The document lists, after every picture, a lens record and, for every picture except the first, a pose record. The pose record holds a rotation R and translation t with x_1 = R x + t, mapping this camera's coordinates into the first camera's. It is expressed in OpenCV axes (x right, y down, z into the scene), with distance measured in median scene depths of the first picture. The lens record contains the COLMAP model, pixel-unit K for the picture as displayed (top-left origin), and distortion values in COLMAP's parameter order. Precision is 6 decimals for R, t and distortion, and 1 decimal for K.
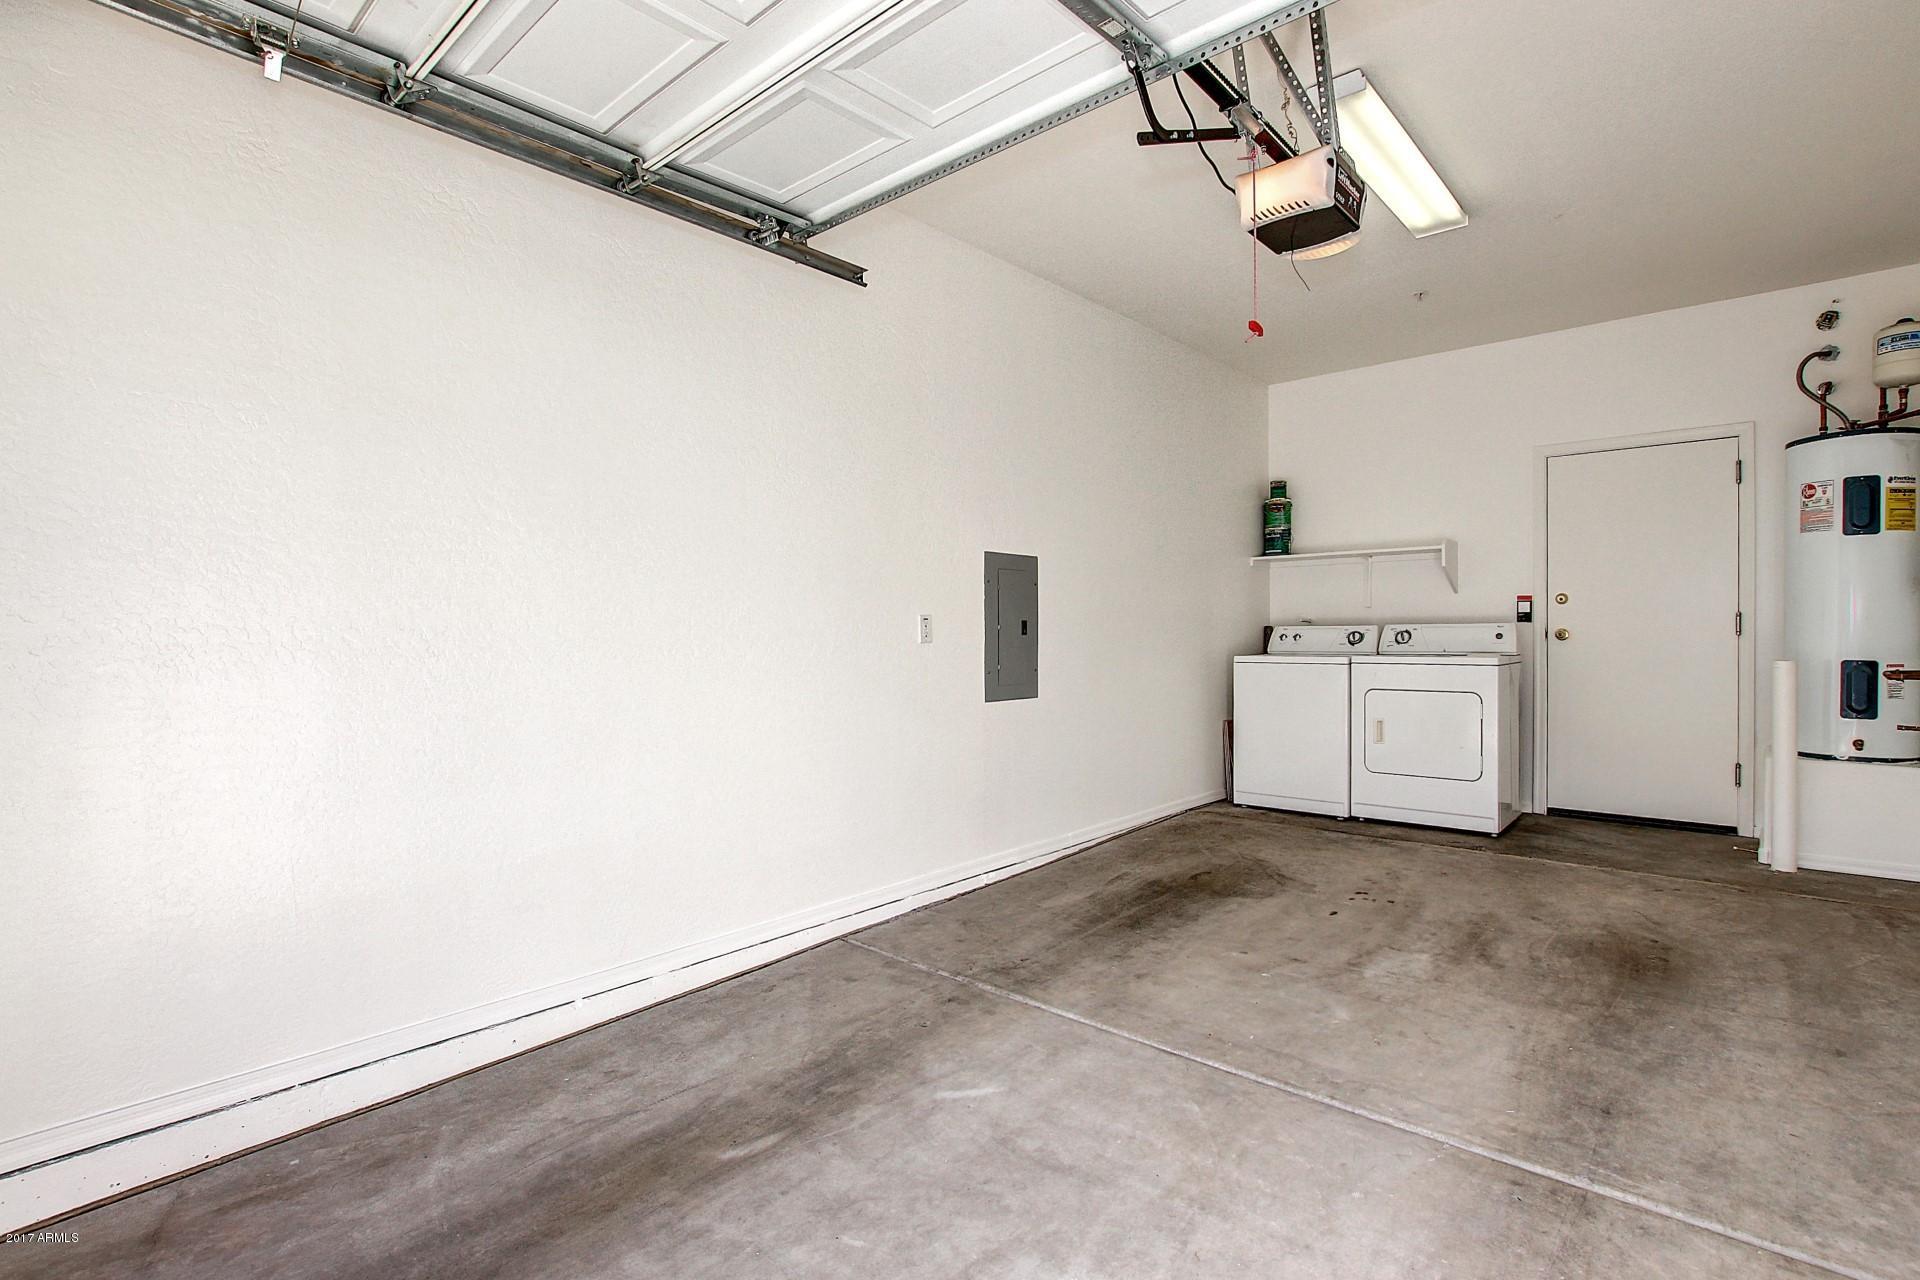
lens RADIAL K [[922.9, 0, 960.0], [0, 922.9, 640.0], [0, 0, 1]] dist [-0.027686, 0.003536]
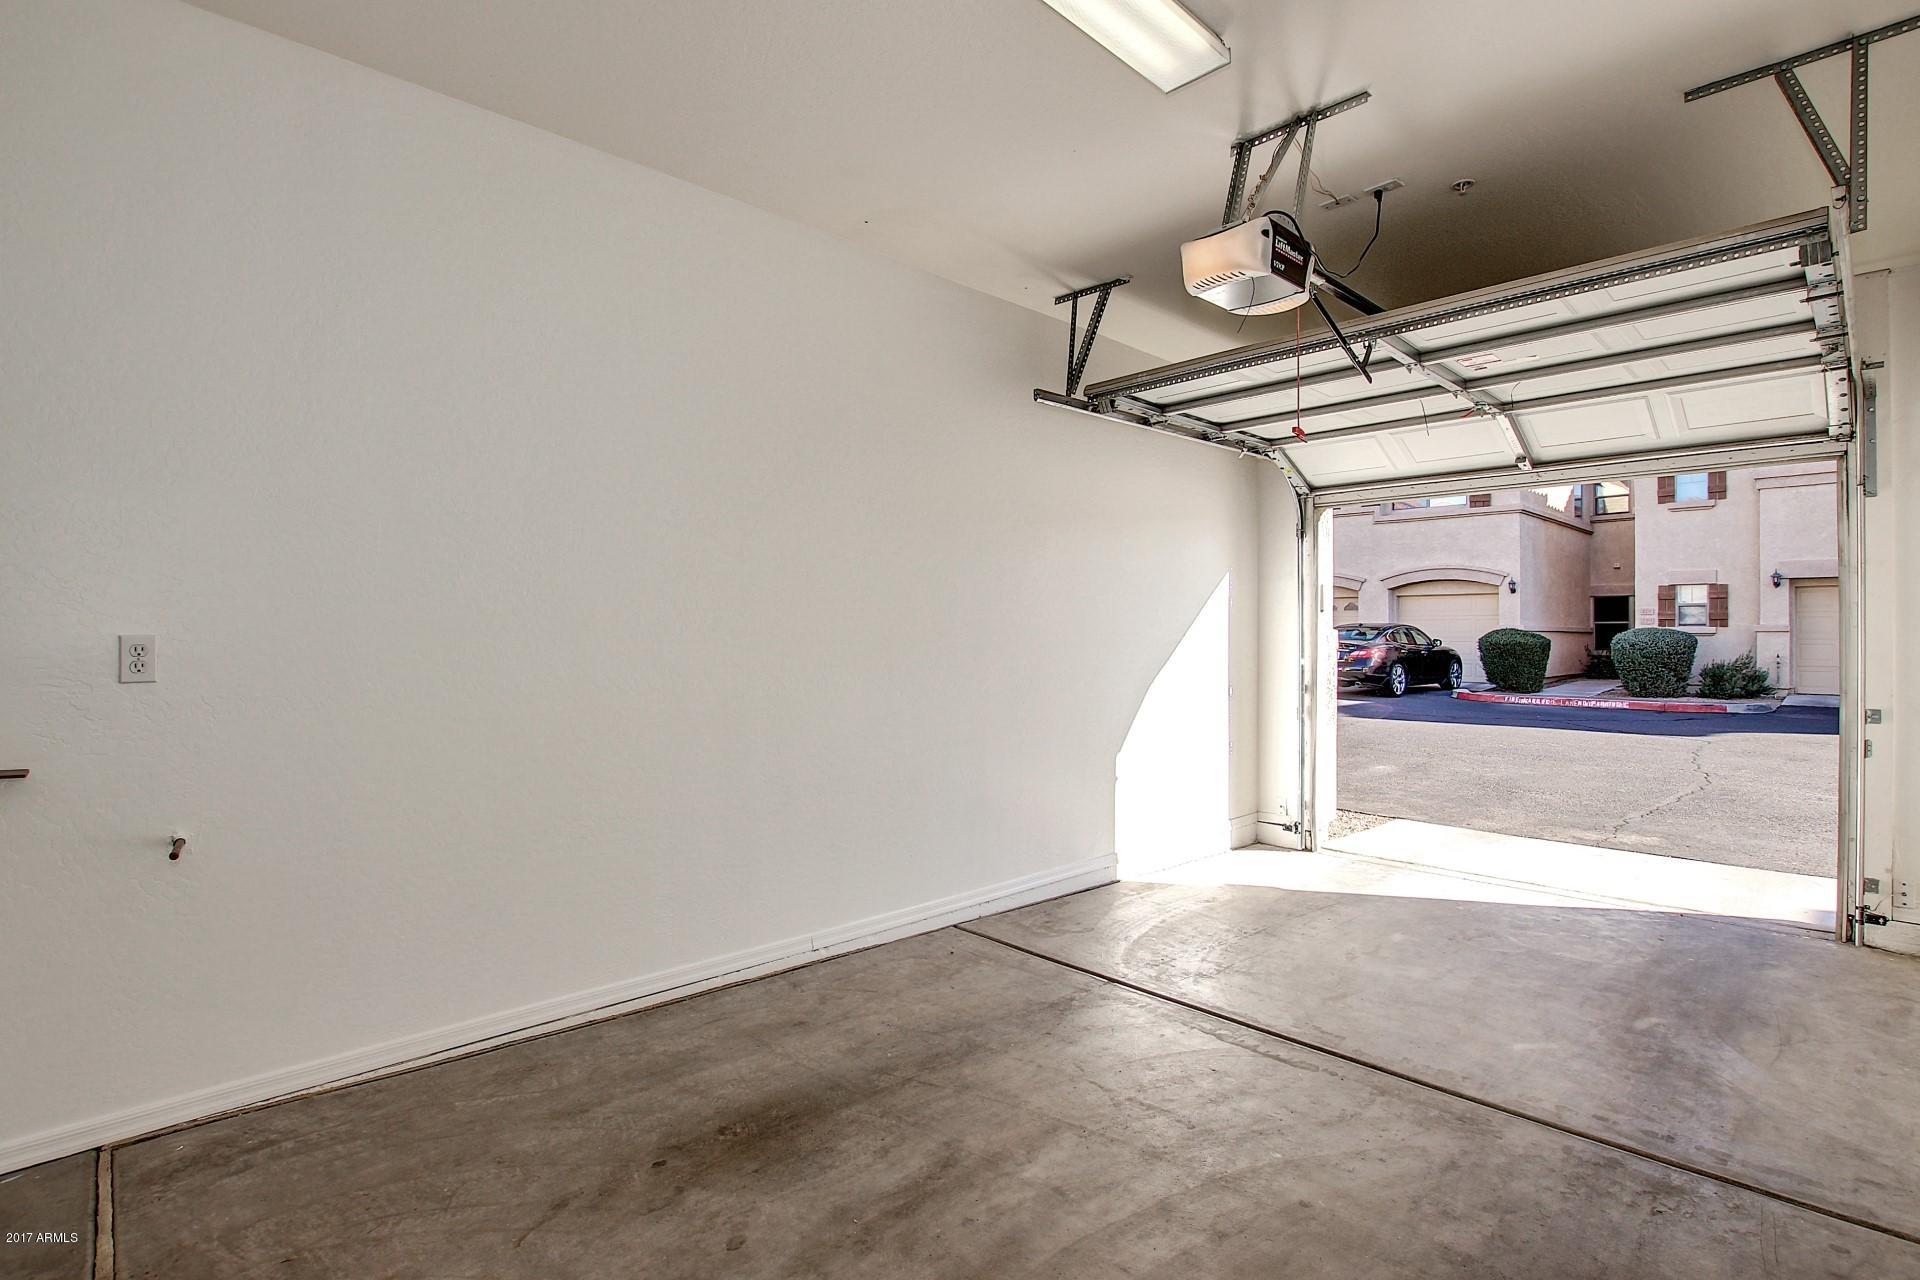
lens RADIAL K [[922.9, 0, 960.0], [0, 922.9, 640.0], [0, 0, 1]] dist [-0.027686, 0.003536]
pose [[-0.997630, -0.000793, 0.068802, 0.592417], [0.000504, 0.999822, 0.018843, -0.069063], [-0.068805, 0.018833, -0.997452, 1.922543]]
